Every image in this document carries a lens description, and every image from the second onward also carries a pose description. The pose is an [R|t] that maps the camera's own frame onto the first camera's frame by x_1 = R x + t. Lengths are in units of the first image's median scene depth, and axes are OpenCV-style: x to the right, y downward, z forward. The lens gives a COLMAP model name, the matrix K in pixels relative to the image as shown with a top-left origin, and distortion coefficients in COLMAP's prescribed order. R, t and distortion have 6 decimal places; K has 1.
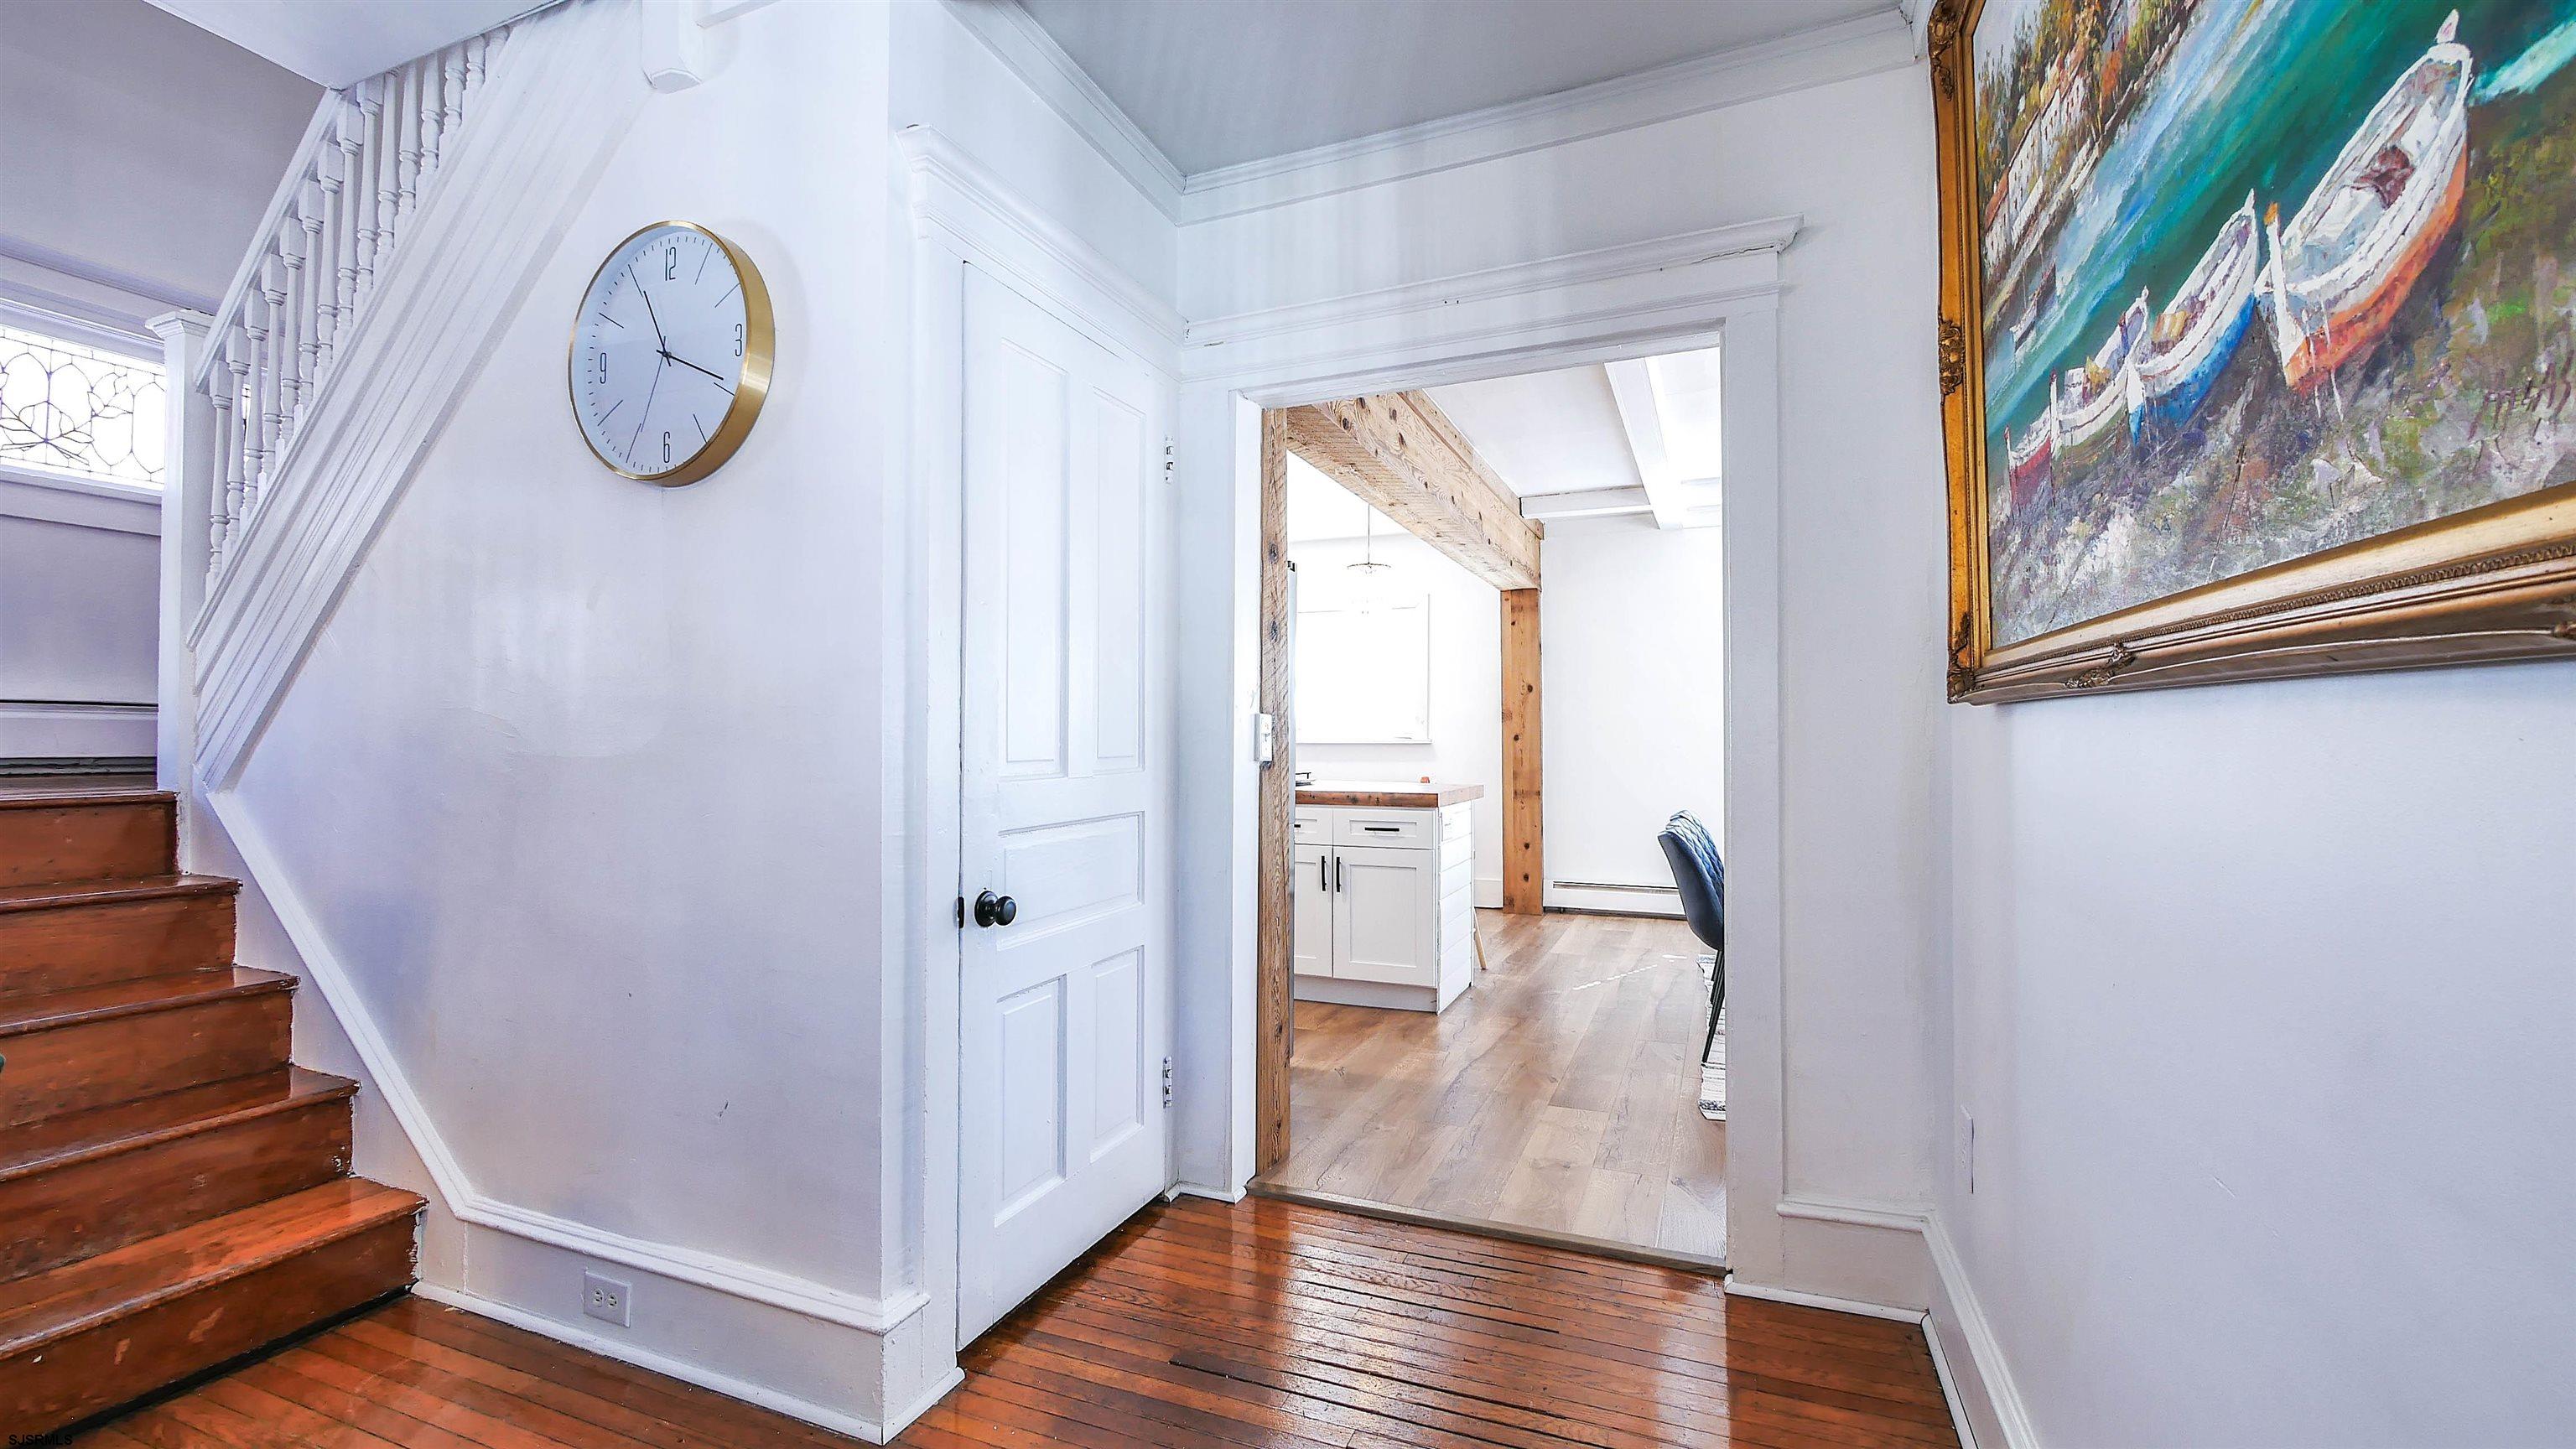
lens RADIAL K [[1063.8, 0, 1291.3], [0, 1063.8, 714.0], [0, 0, 1]] dist [-0.008643, 0.000331]
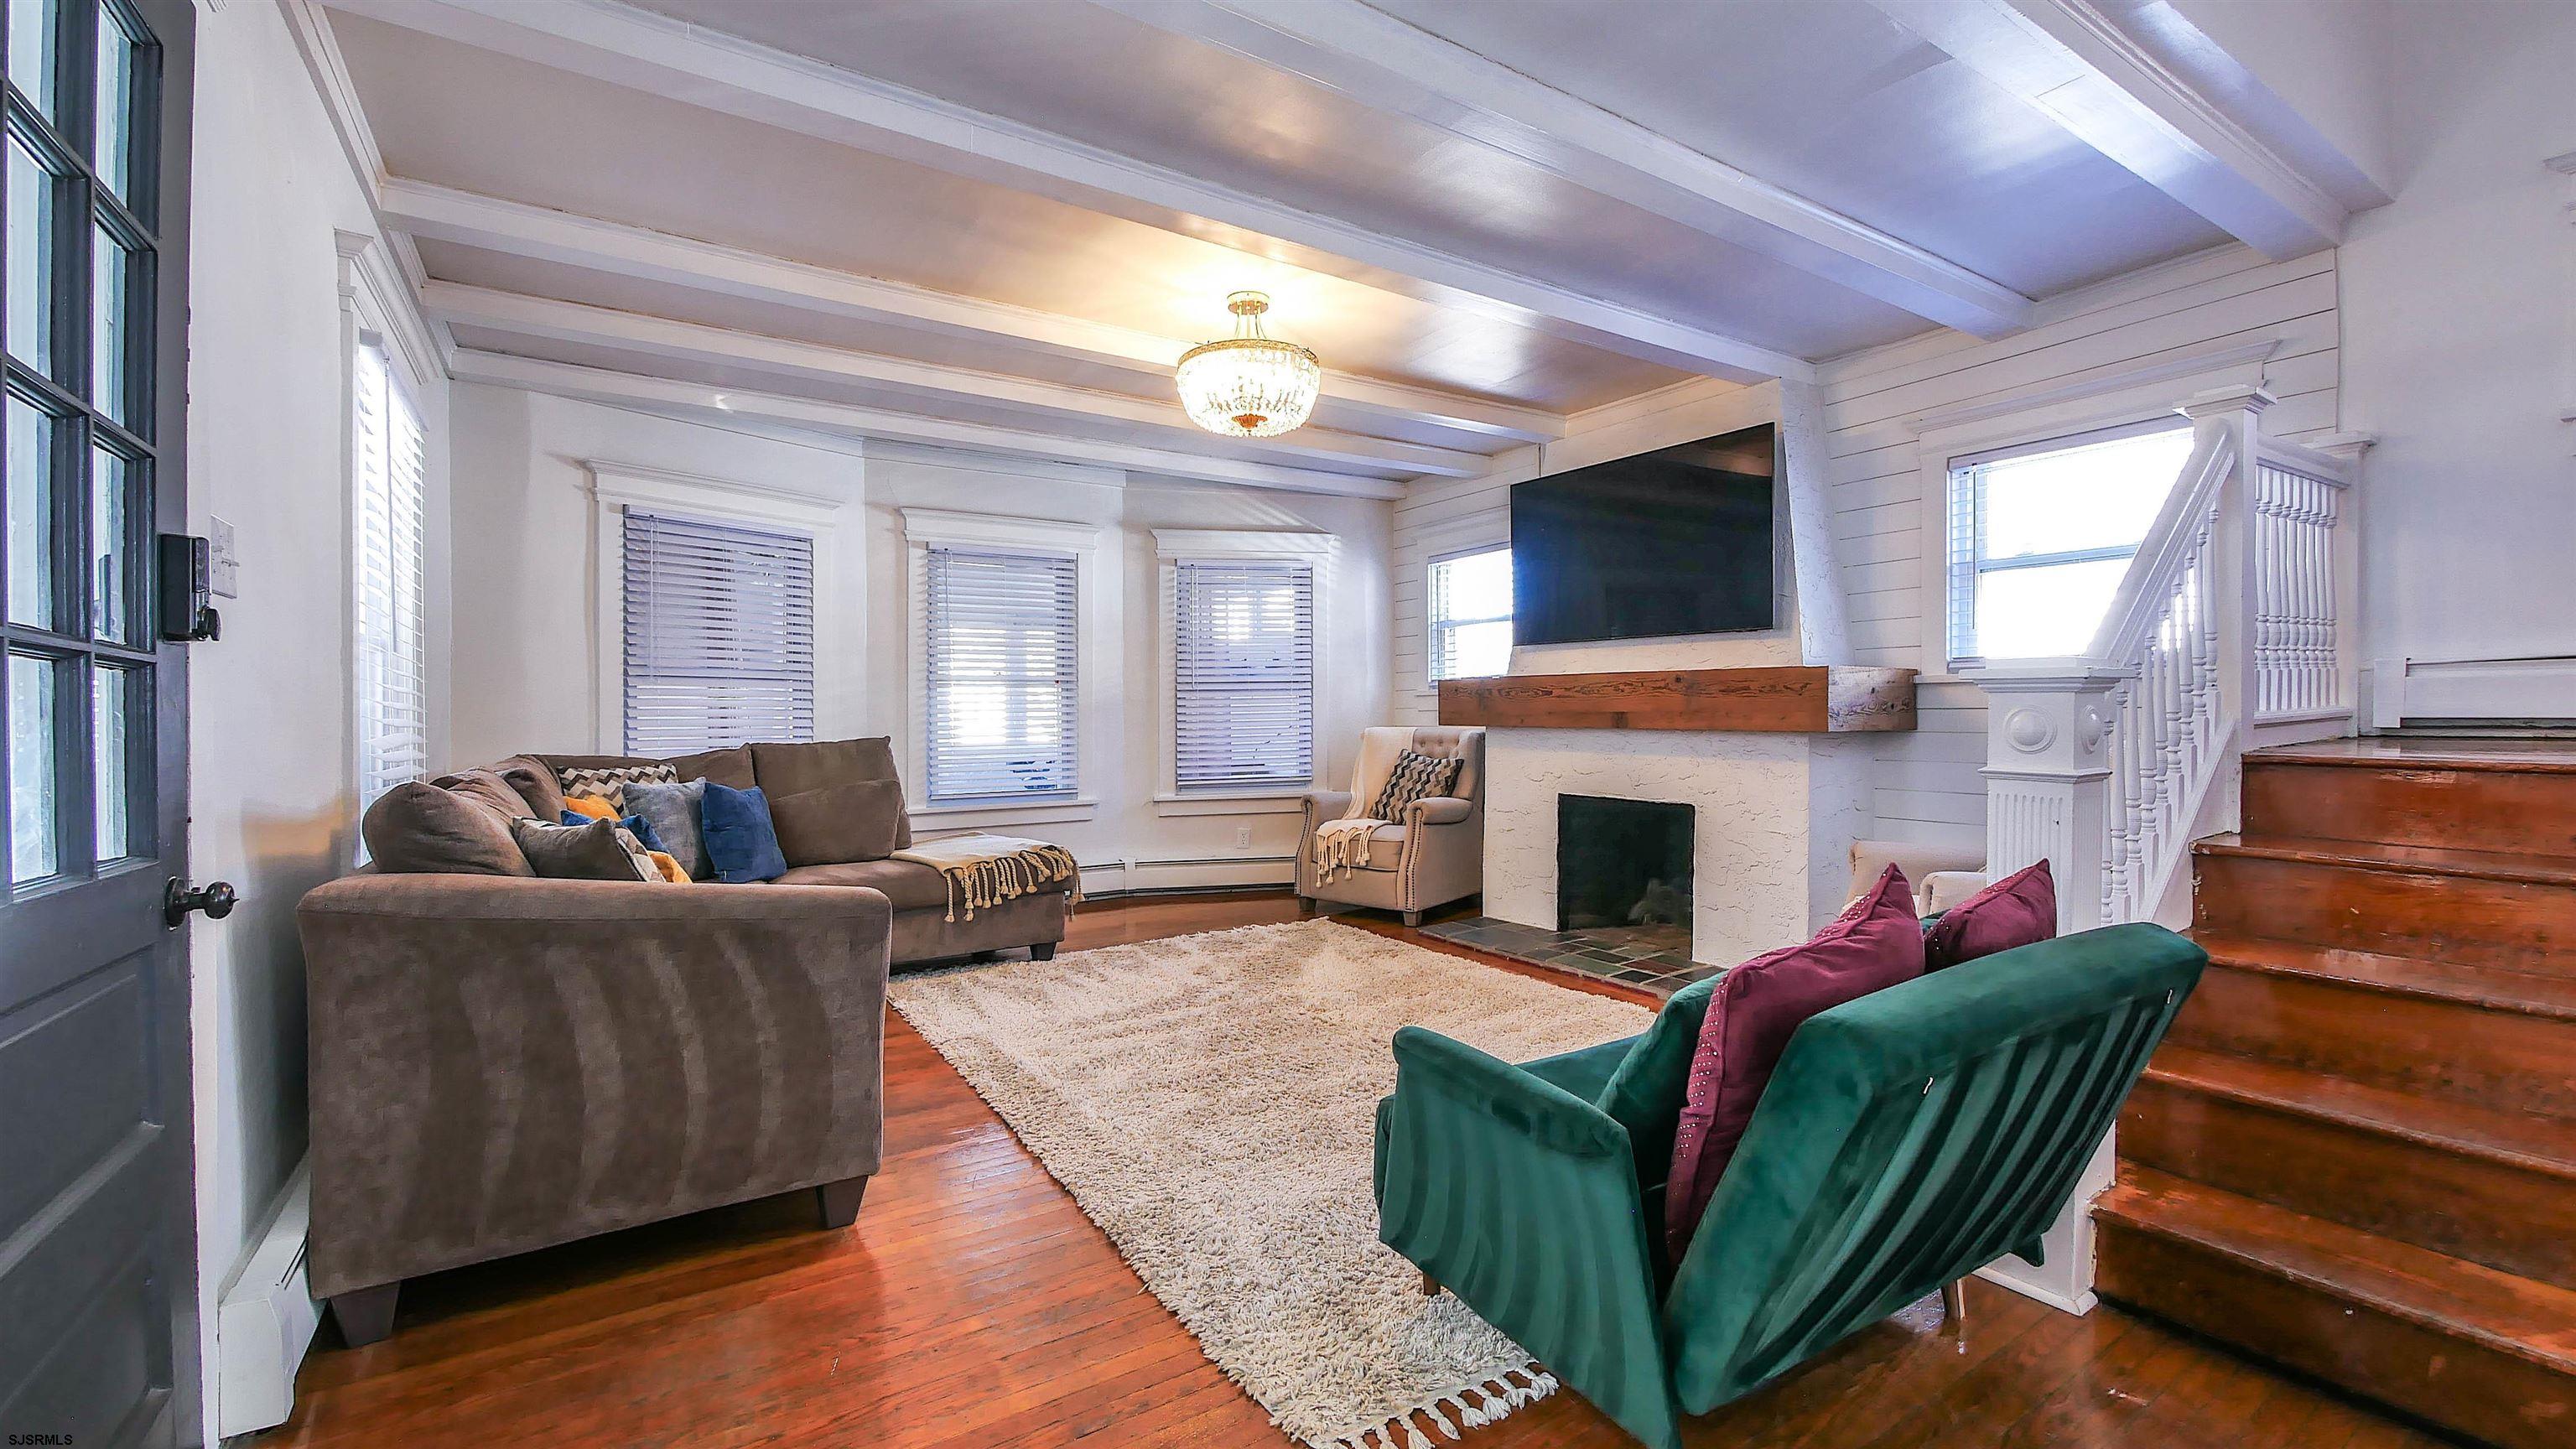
lens RADIAL K [[1063.8, 0, 1300.9], [0, 1063.8, 720.9], [0, 0, 1]] dist [-0.008643, 0.000331]
pose [[-0.568899, 0.007056, -0.822377, 0.189116], [0.030362, 0.999462, -0.012428, 0.024364], [0.821847, -0.032039, -0.568807, 0.685958]]
